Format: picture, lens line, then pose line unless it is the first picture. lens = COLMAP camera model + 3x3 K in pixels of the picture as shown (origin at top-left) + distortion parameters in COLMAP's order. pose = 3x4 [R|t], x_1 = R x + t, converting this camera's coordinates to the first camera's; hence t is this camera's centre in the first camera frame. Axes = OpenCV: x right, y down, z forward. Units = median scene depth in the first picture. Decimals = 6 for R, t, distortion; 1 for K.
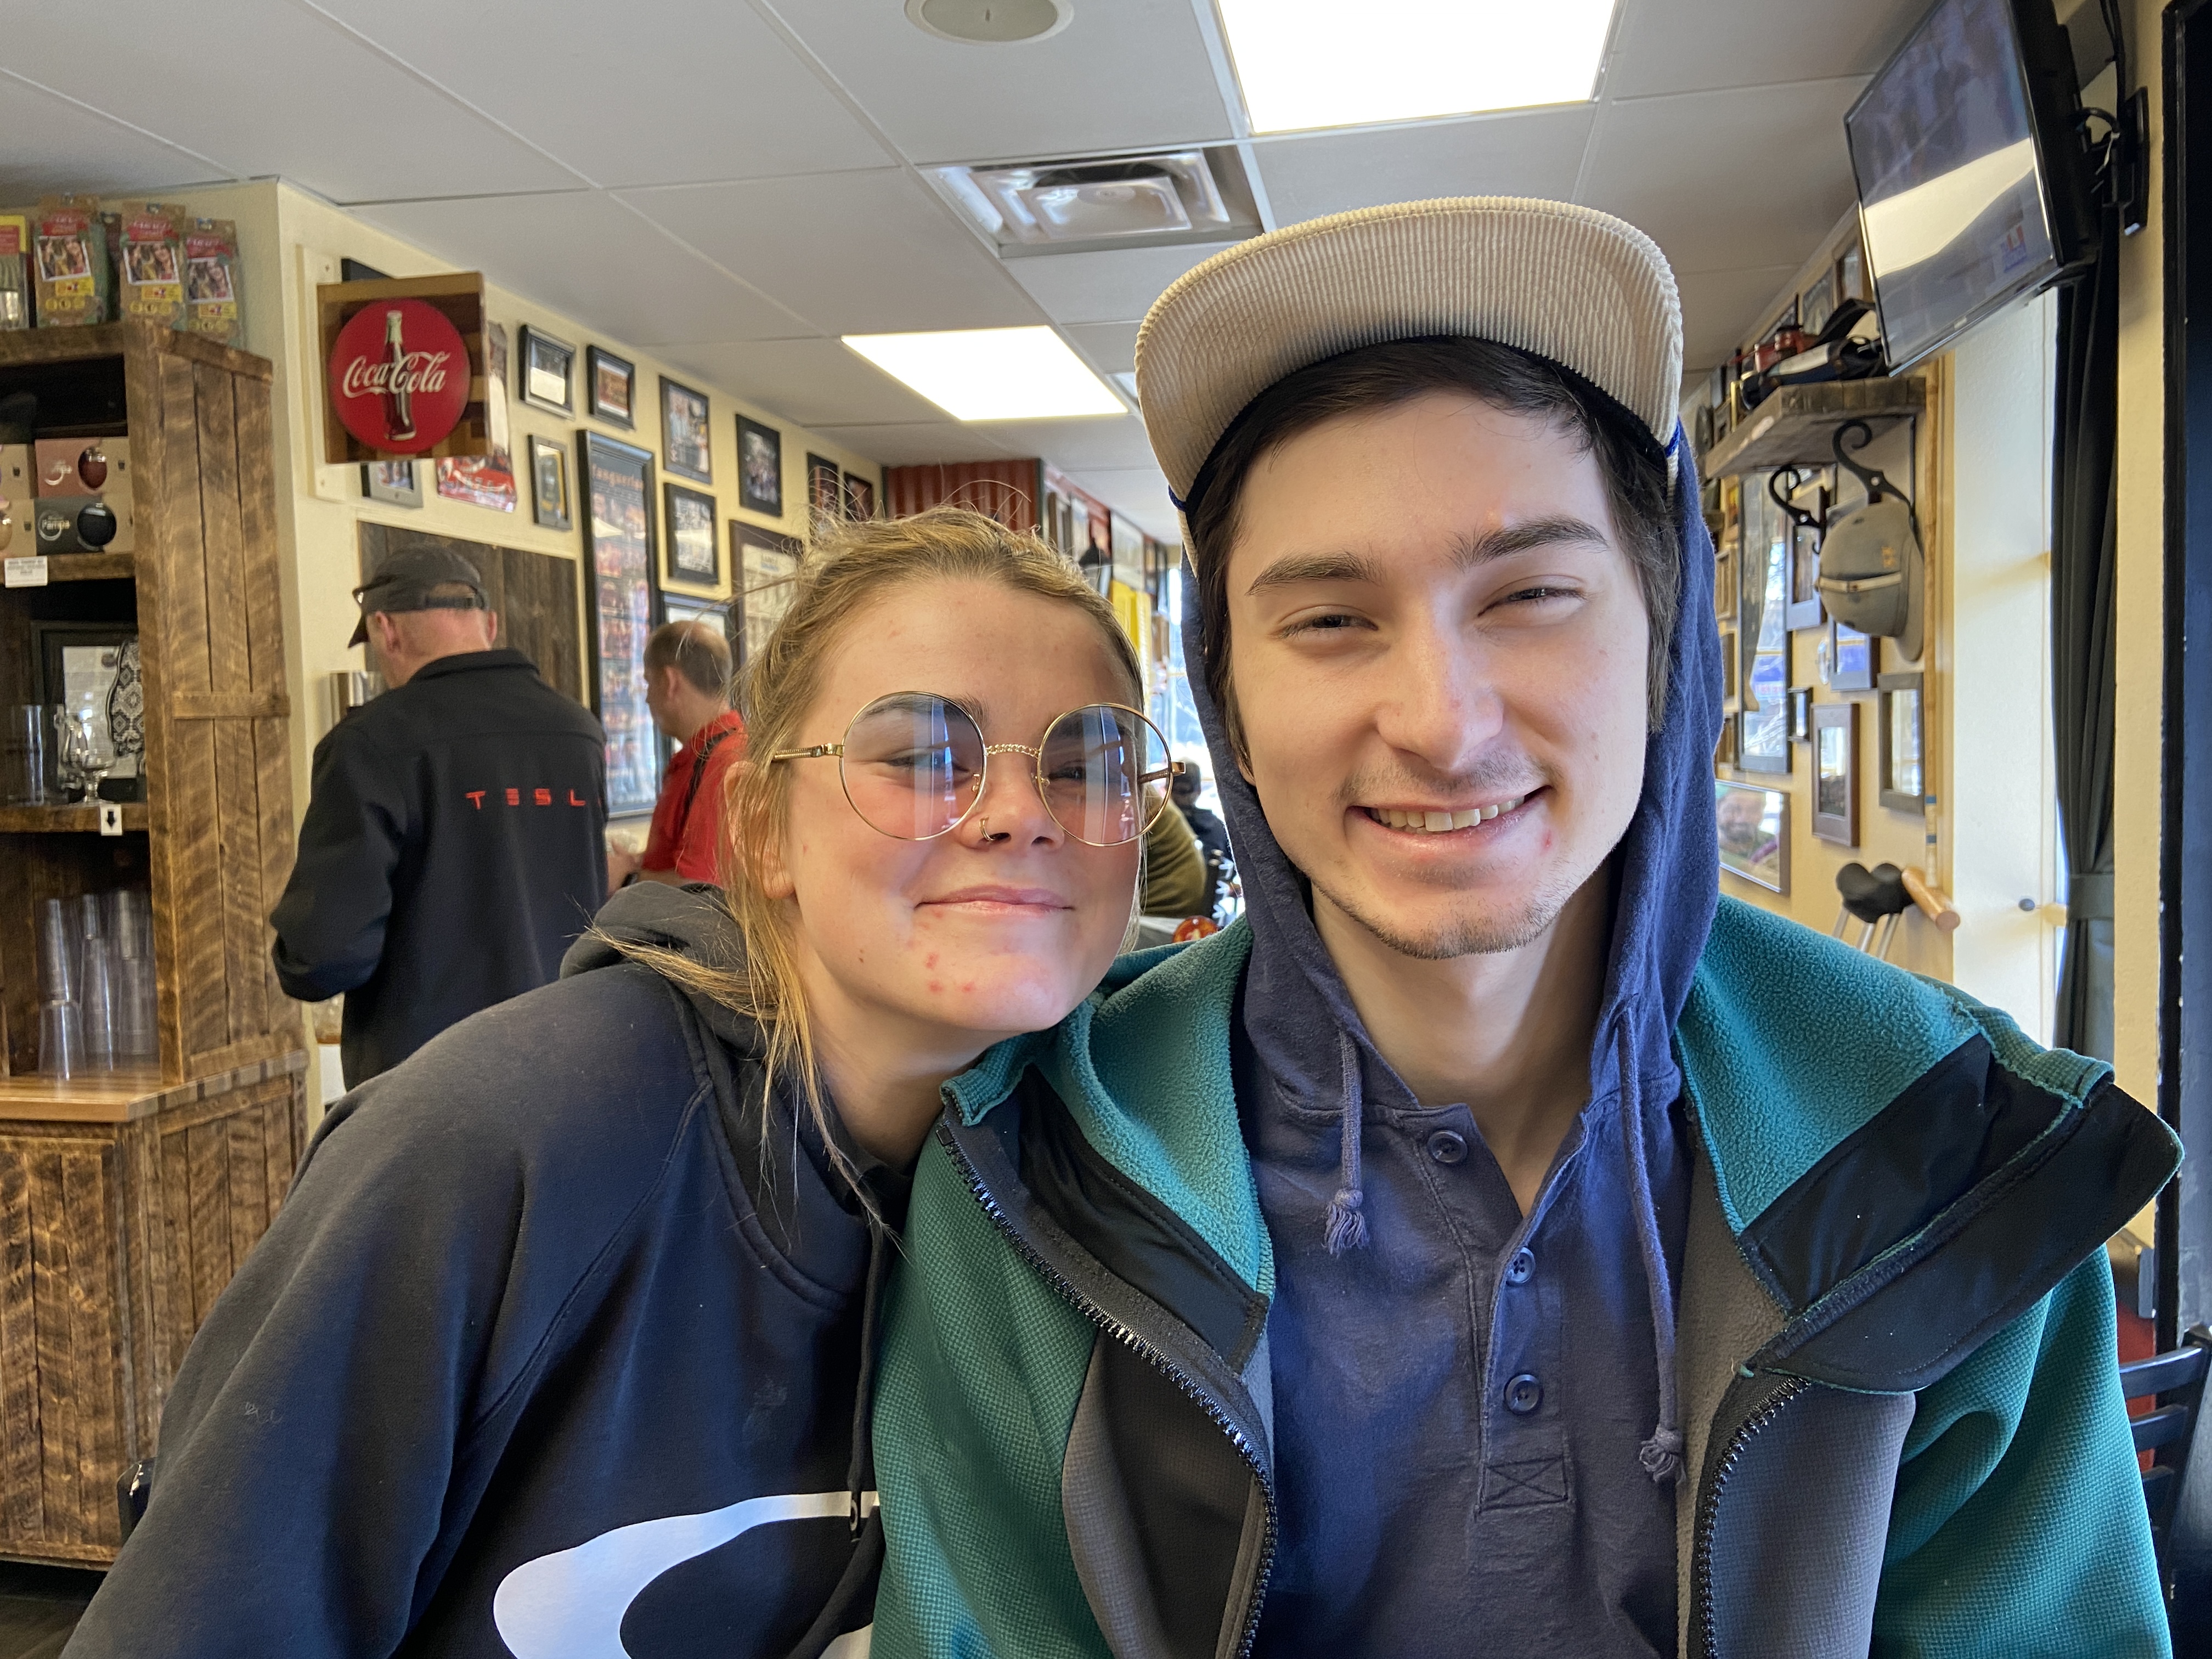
lens RADIAL K [[1709.0, 0, 1106.0], [0, 1709.0, 829.5], [0, 0, 1]] dist [0.075591, -0.119062]
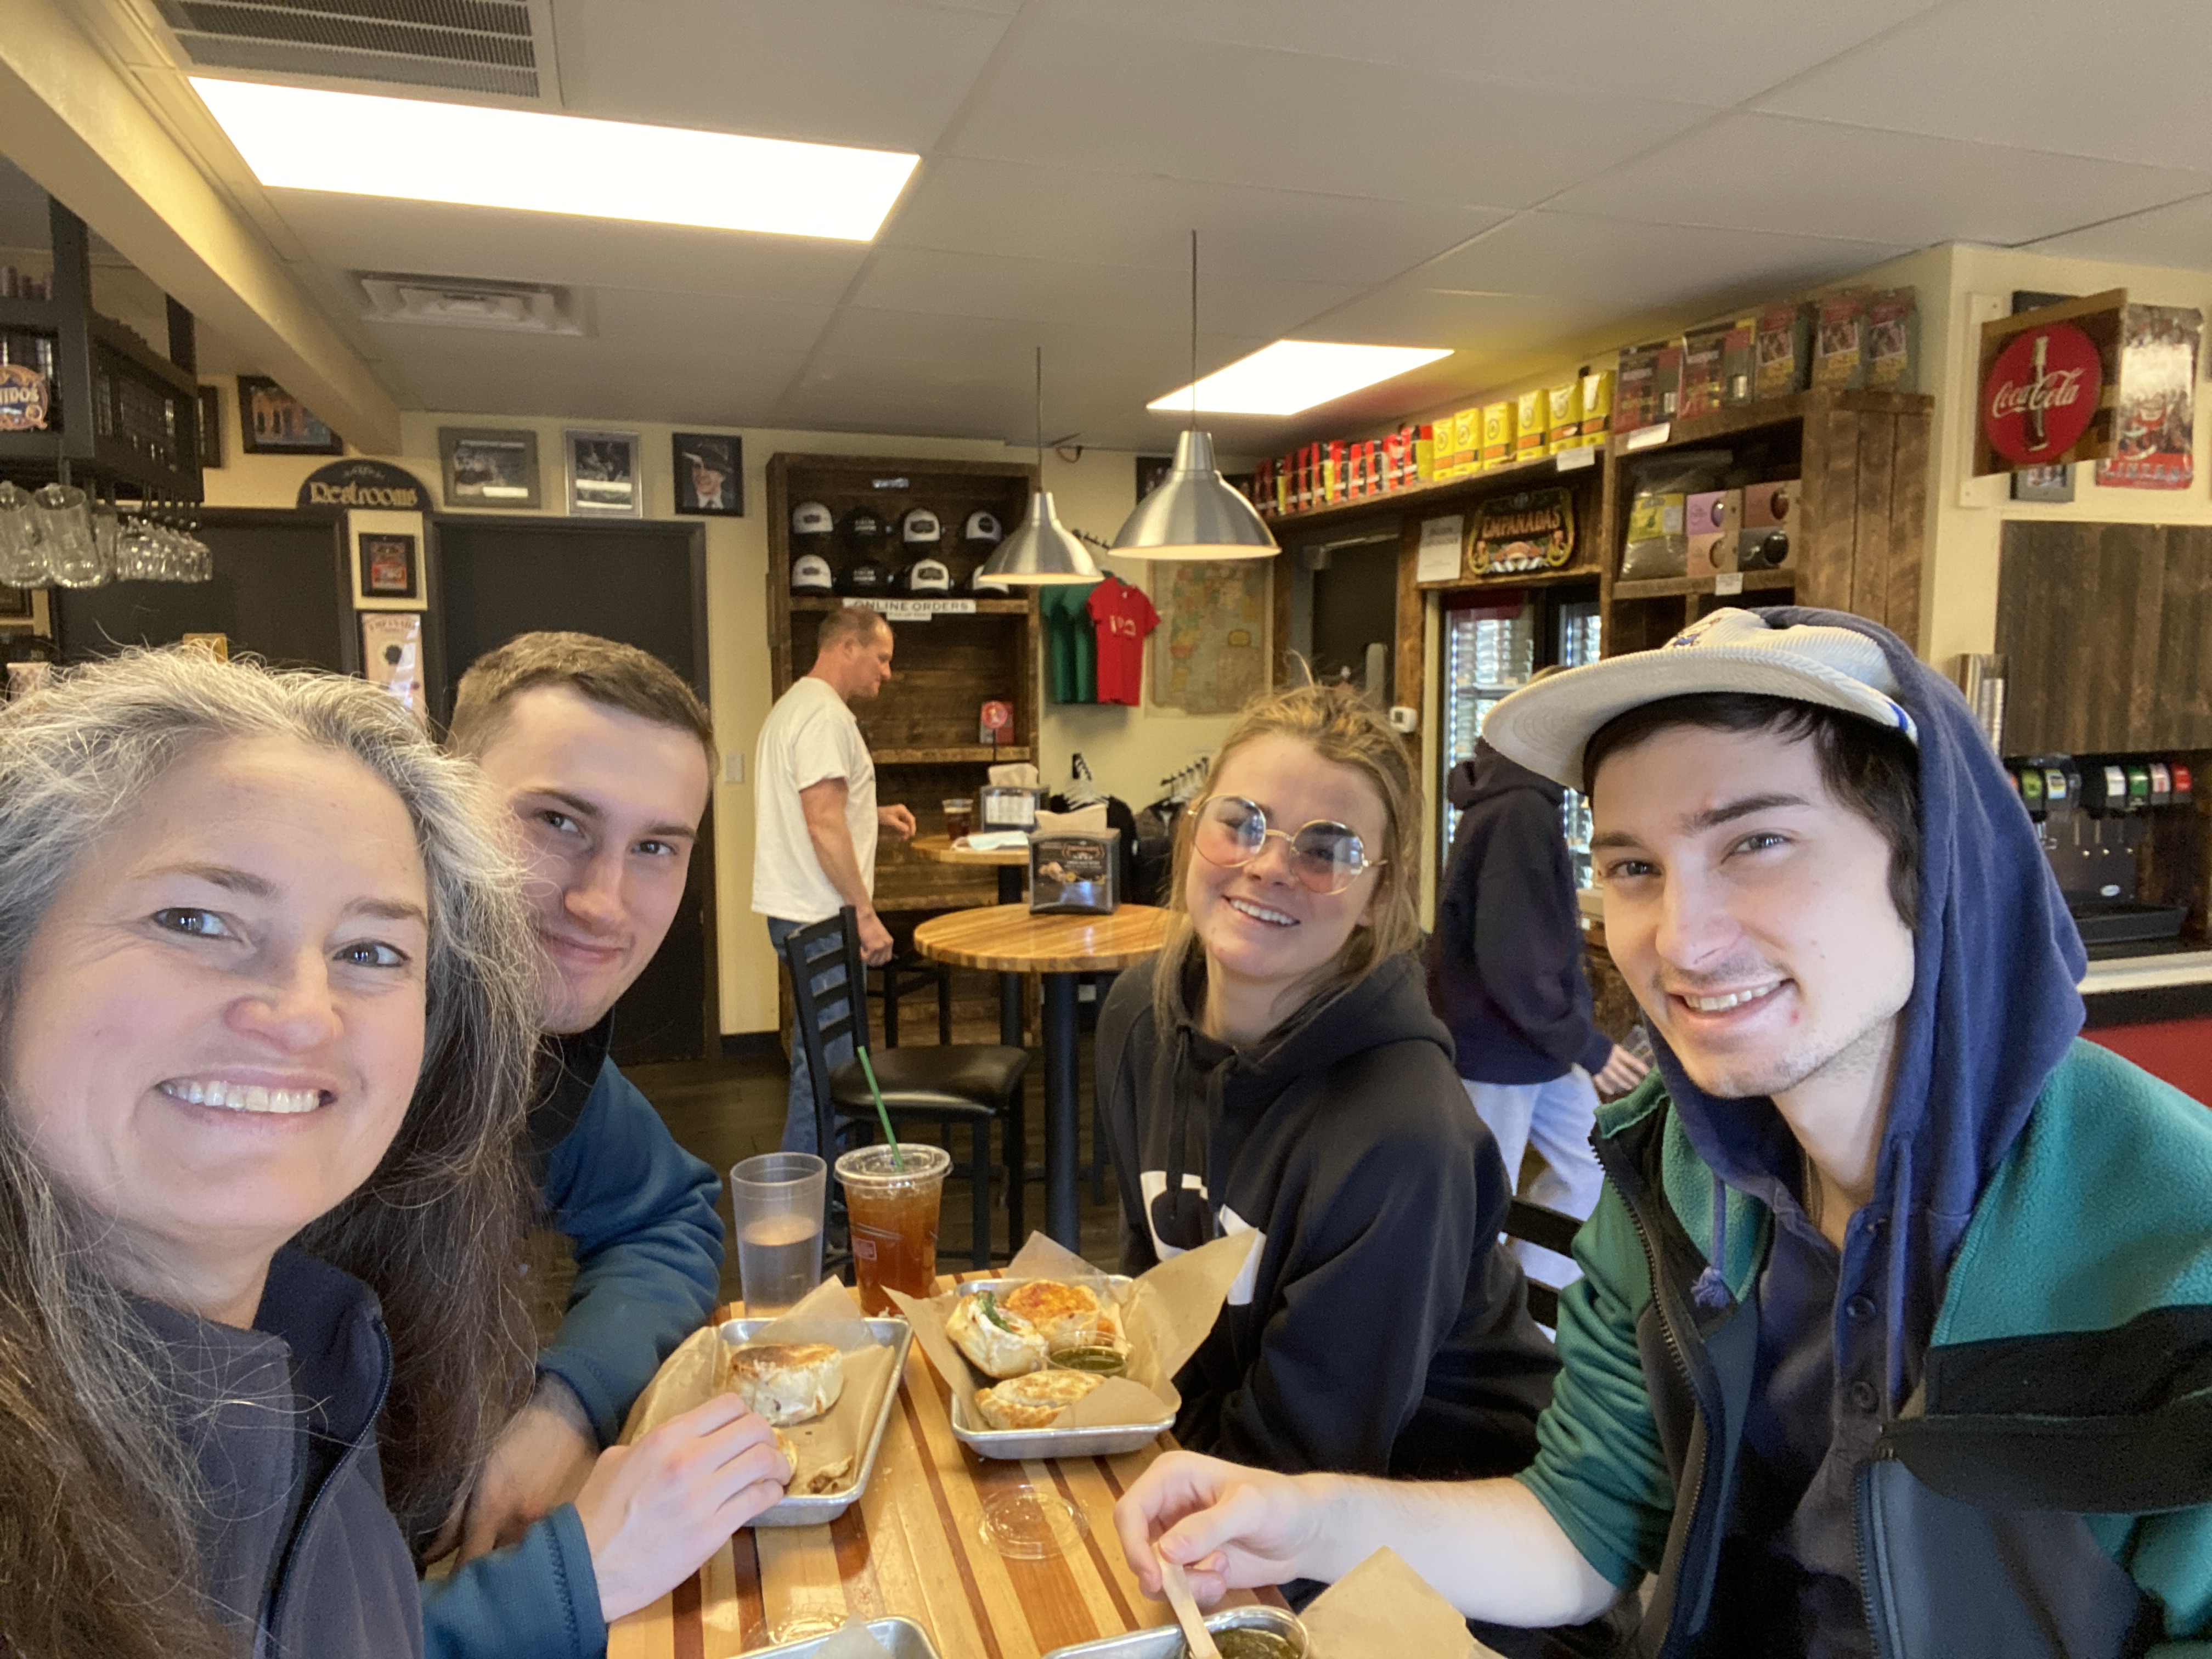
lens RADIAL K [[1464.8, 0, 1106.0], [0, 1464.8, 829.5], [0, 0, 1]] dist [-0.001866, -0.001323]
pose [[0.477421, 0.111332, -0.871593, 0.172228], [-0.051717, 0.993781, 0.098611, -0.040750], [0.877152, -0.002003, 0.480209, -0.004711]]
